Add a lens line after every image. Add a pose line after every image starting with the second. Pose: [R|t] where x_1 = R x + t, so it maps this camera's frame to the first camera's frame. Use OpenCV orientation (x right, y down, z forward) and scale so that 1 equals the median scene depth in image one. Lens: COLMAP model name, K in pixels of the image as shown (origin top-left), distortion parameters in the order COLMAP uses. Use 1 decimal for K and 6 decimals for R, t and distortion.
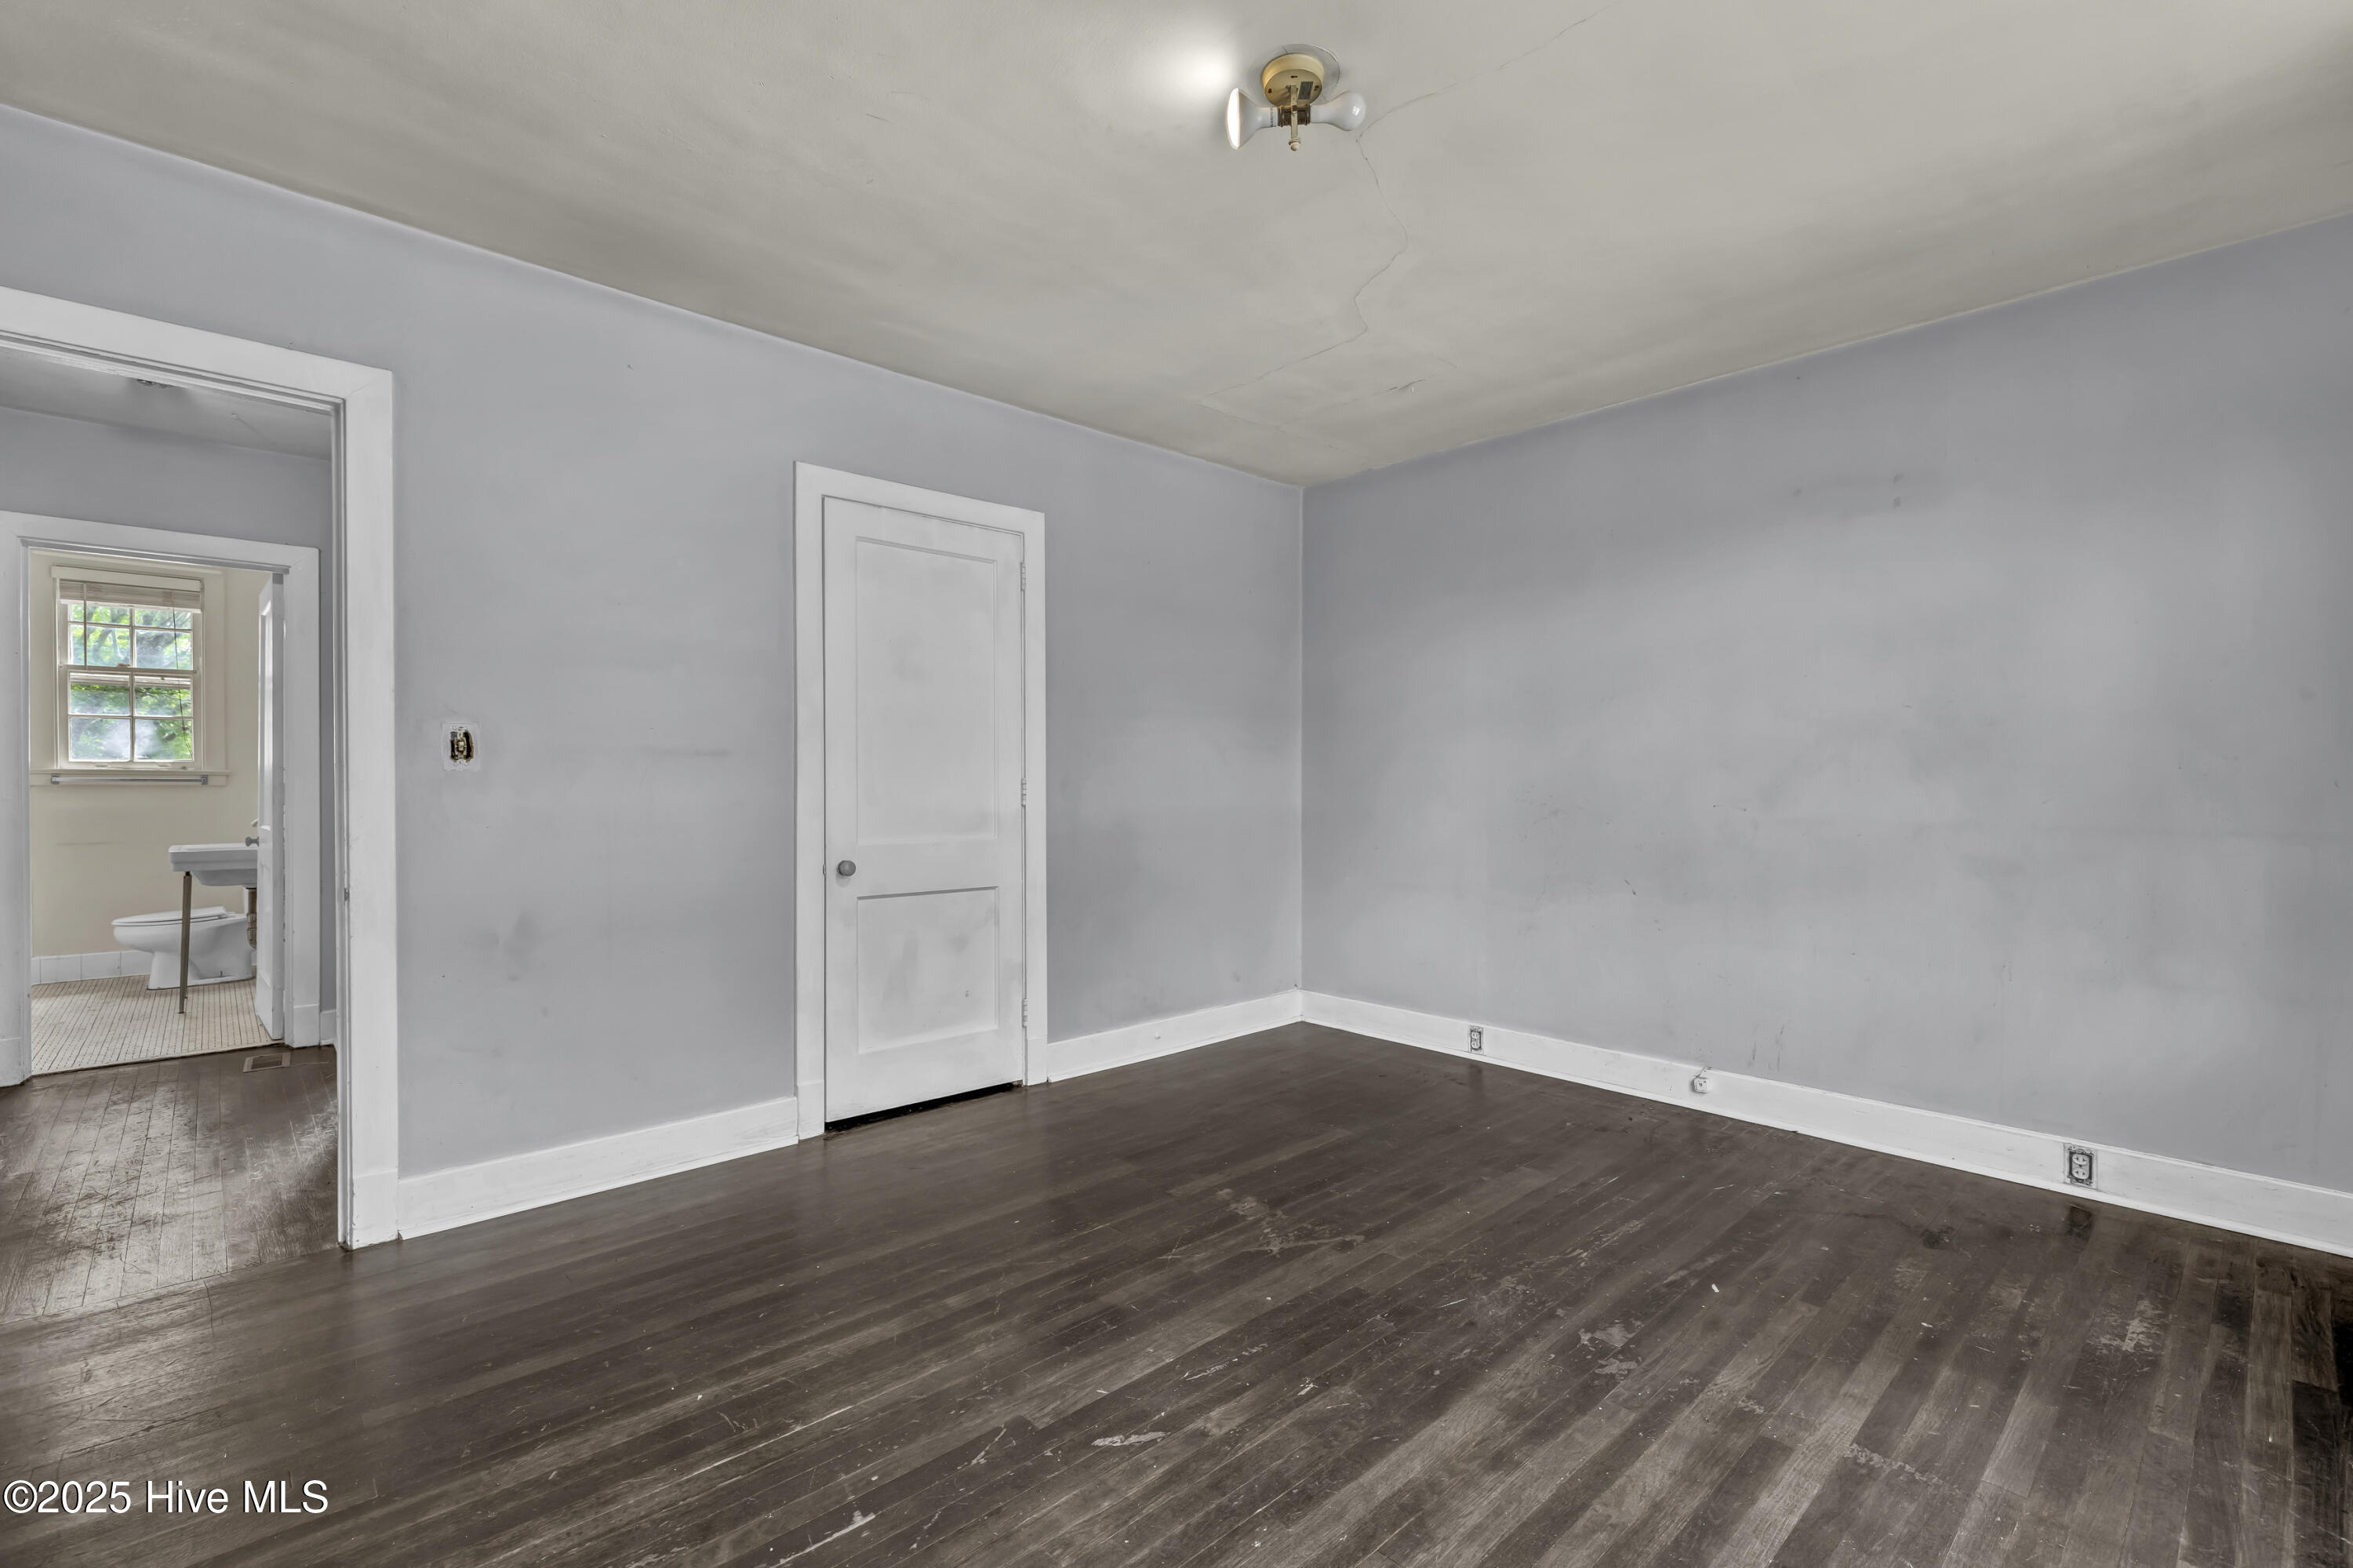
lens RADIAL K [[1015.3, 0, 1176.5], [0, 1015.3, 784.0], [0, 0, 1]] dist [0.002264, 0.000438]
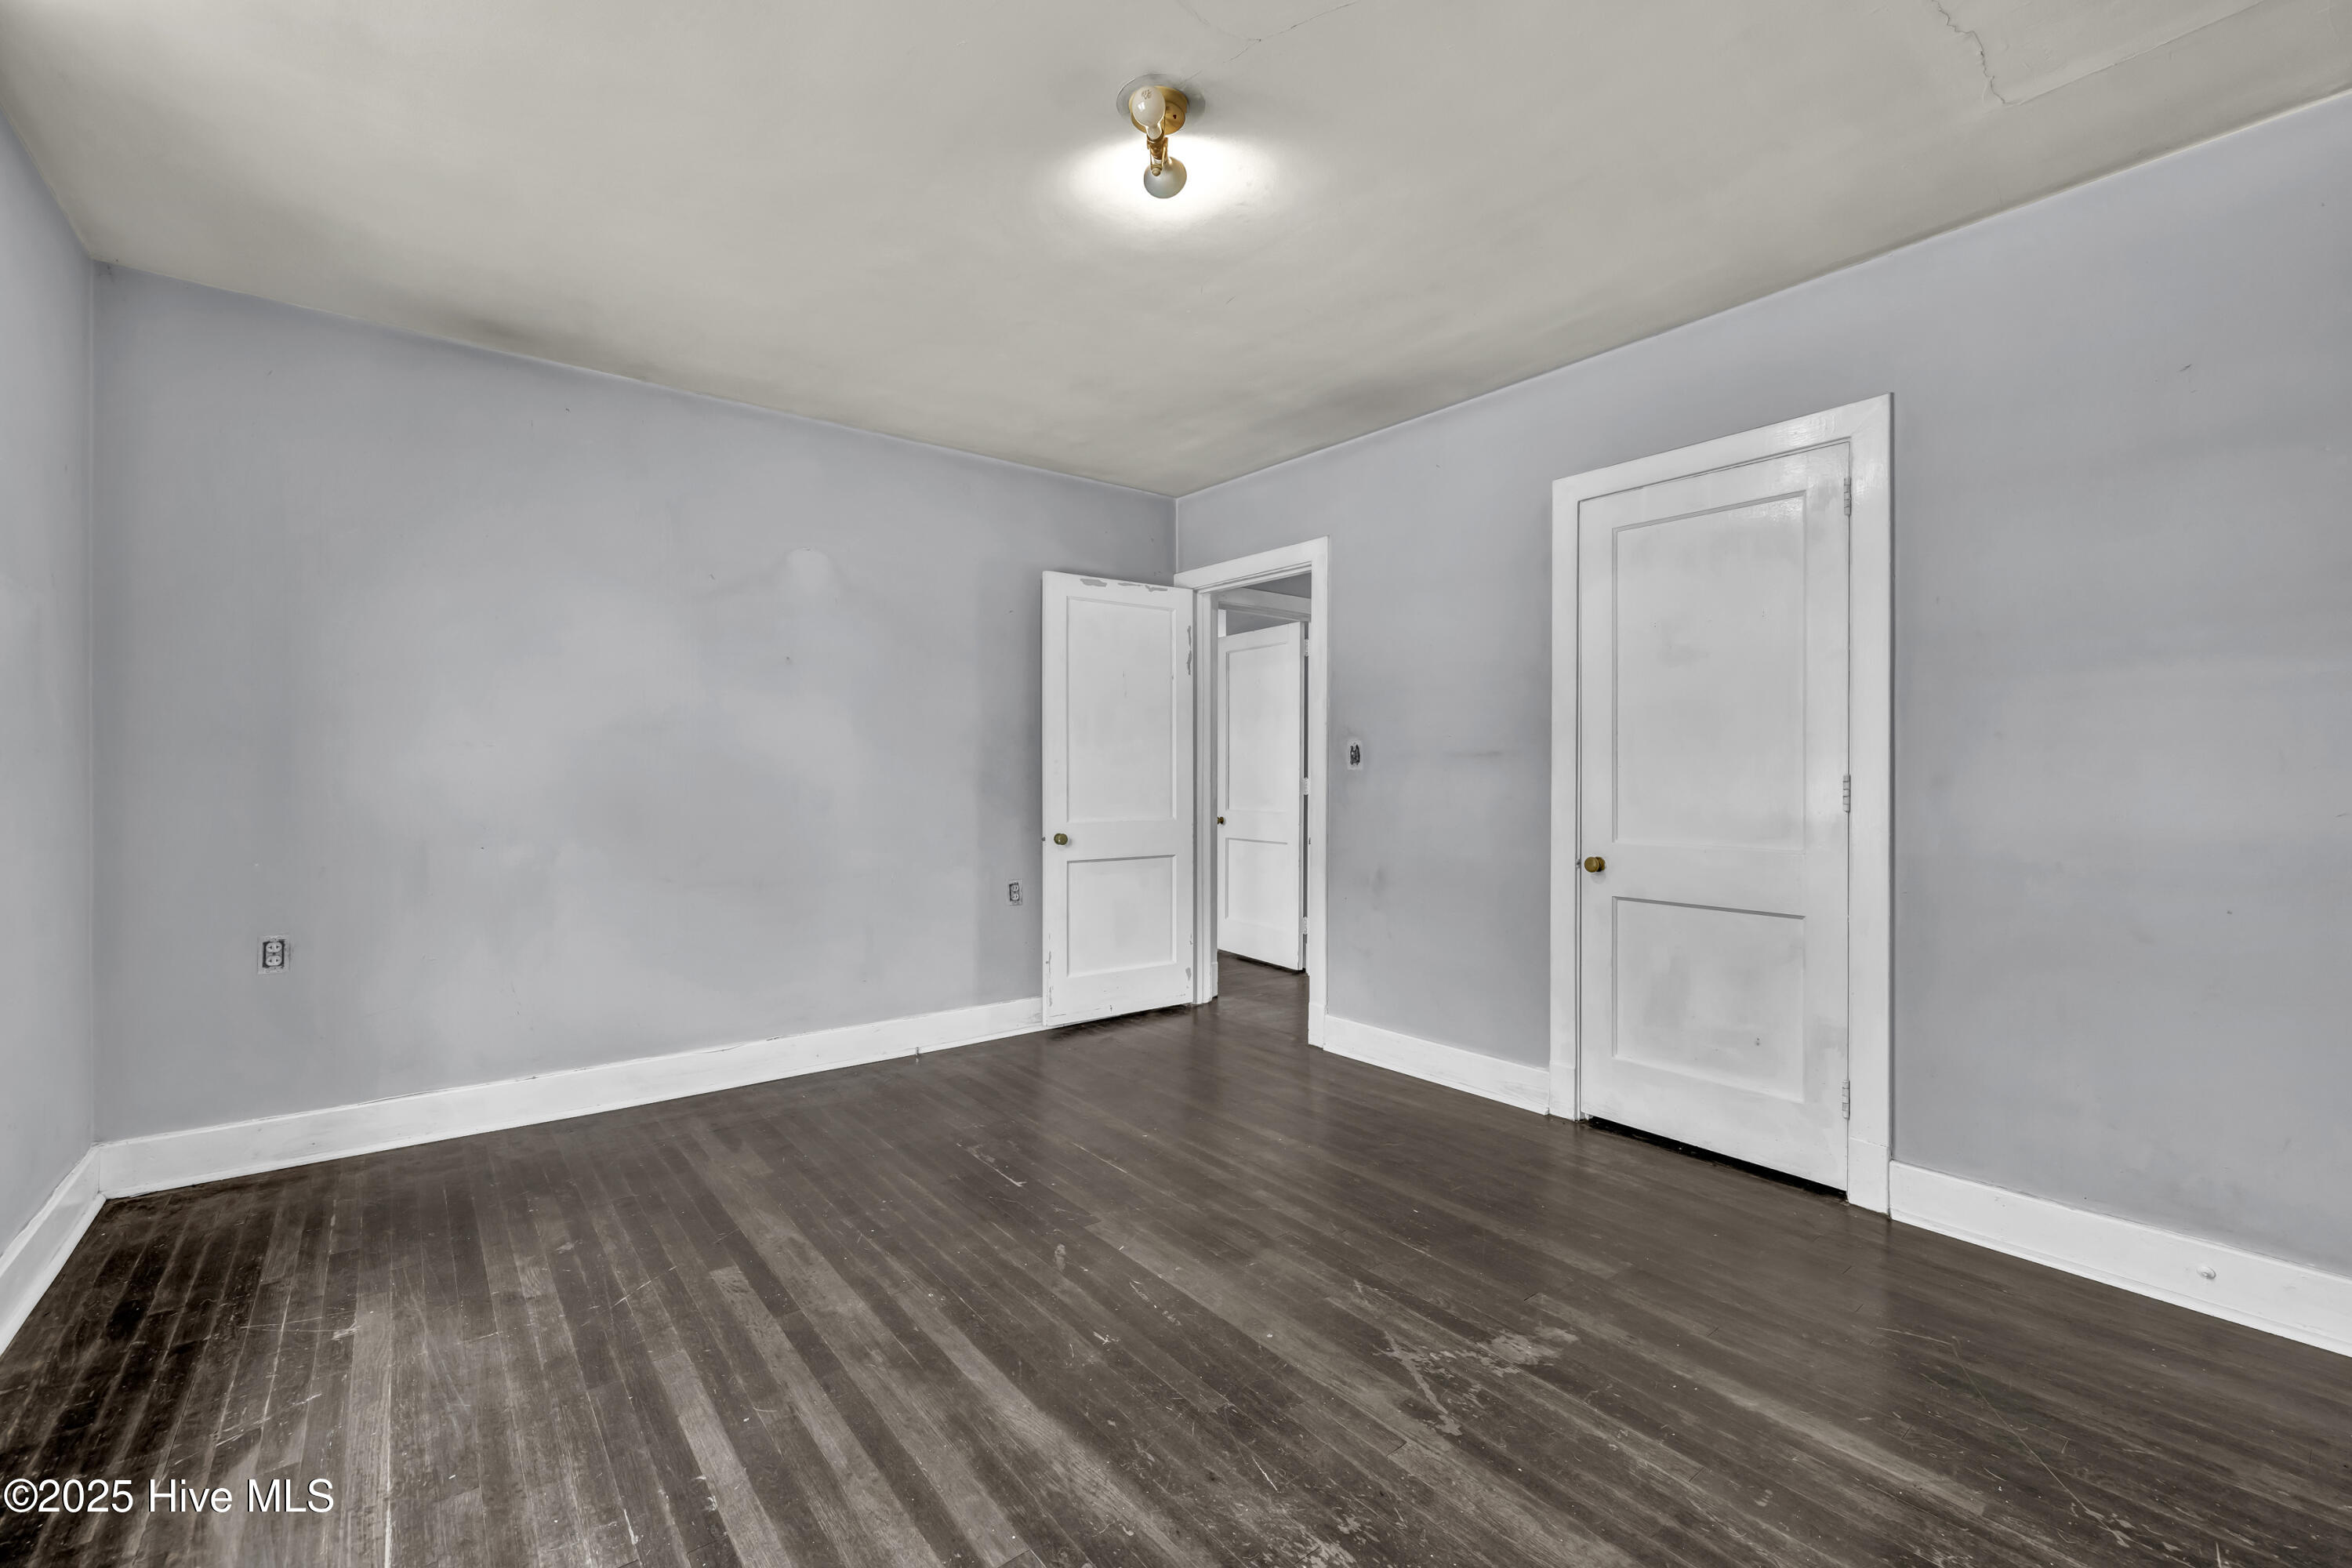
lens RADIAL K [[975.1, 0, 1164.3], [0, 975.1, 757.9], [0, 0, 1]] dist [-0.001696, -0.000020]
pose [[-0.074350, -0.022498, -0.996978, 0.922868], [-0.006685, 0.999734, -0.022062, 0.002928], [0.997210, 0.005025, -0.074480, 0.902088]]
